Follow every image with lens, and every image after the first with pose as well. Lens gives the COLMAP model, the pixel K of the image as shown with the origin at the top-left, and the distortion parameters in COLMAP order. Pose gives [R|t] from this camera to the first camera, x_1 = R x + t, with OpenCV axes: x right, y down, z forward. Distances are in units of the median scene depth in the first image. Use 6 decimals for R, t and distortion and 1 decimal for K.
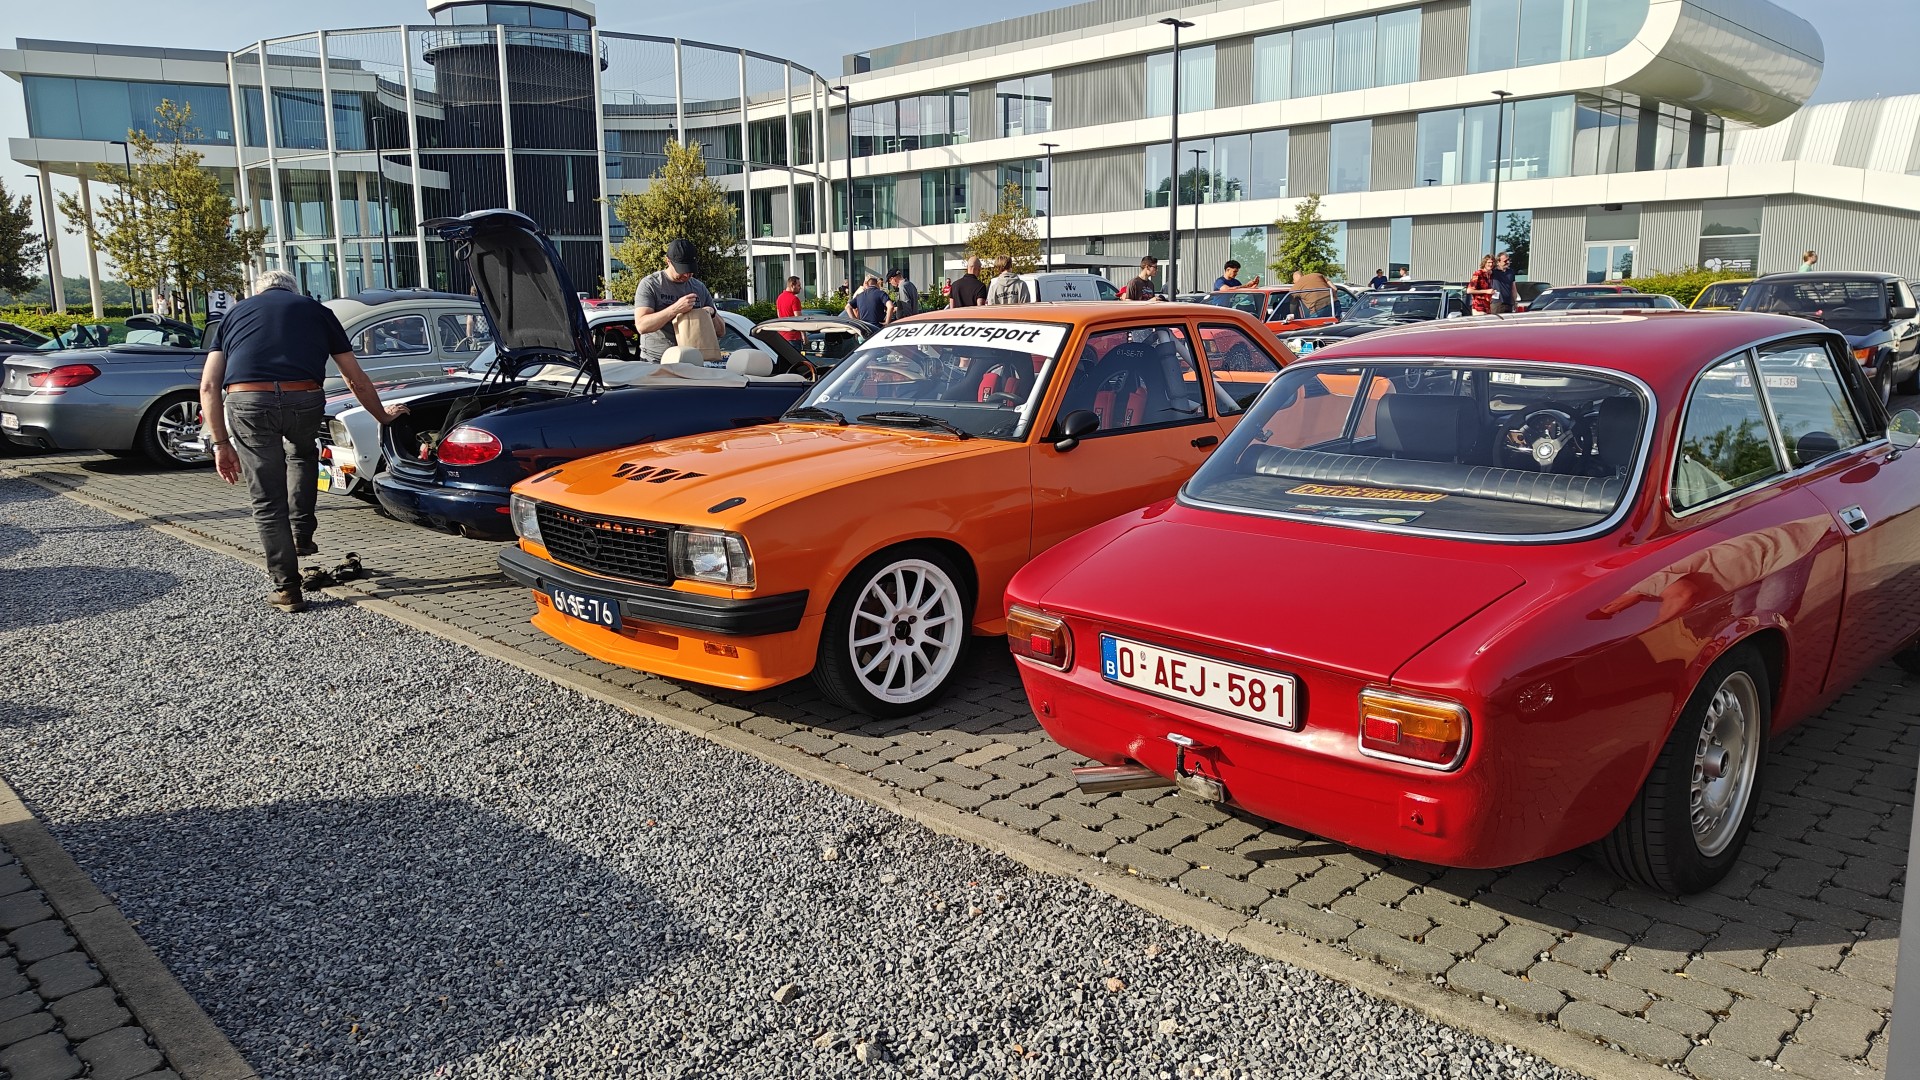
lens RADIAL K [[1330.9, 0, 984.4], [0, 1330.9, 550.6], [0, 0, 1]] dist [0.009289, 0.004229]
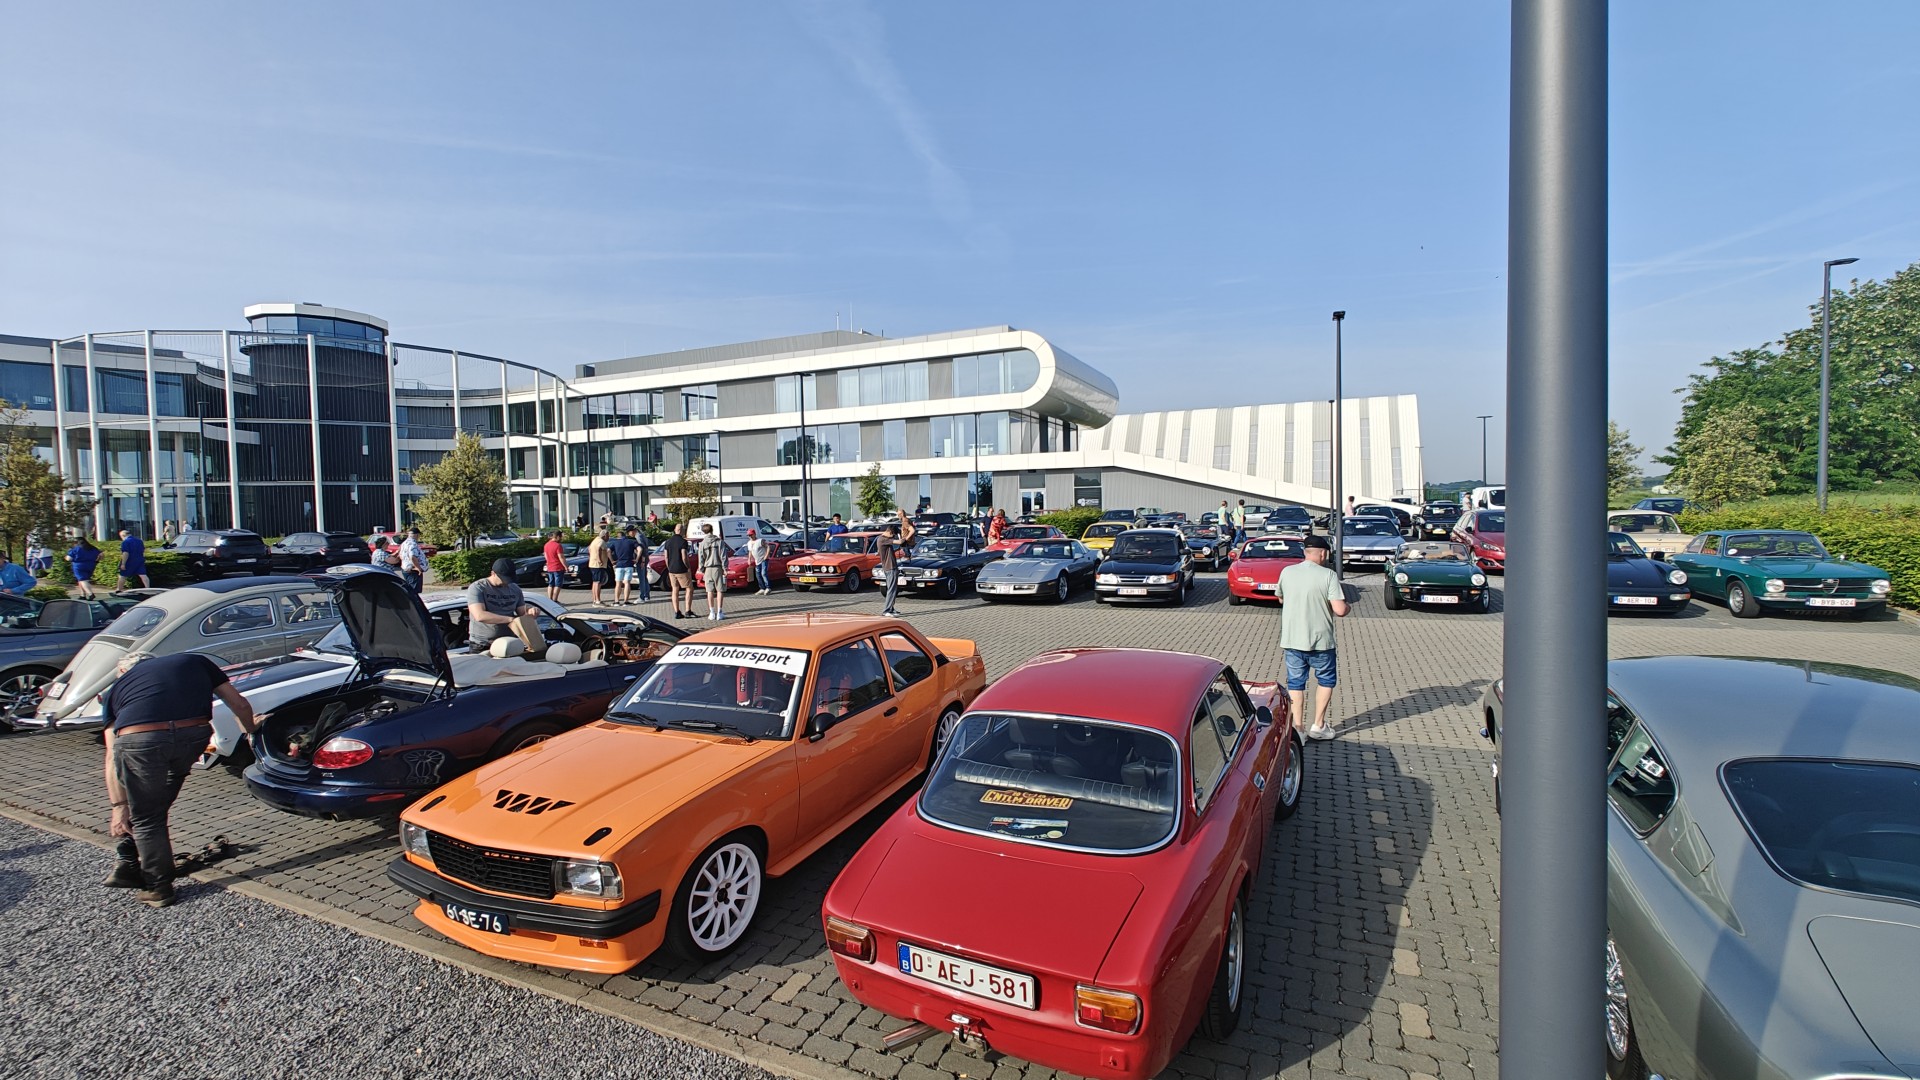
lens RADIAL K [[797.7, 0, 960.0], [0, 797.7, 540.0], [0, 0, 1]] dist [0.000277, 0.000809]
pose [[0.936531, -0.017414, 0.350153, -0.088159], [0.063361, 0.990726, -0.120195, -0.155369], [-0.344813, 0.134752, 0.928949, 0.024734]]
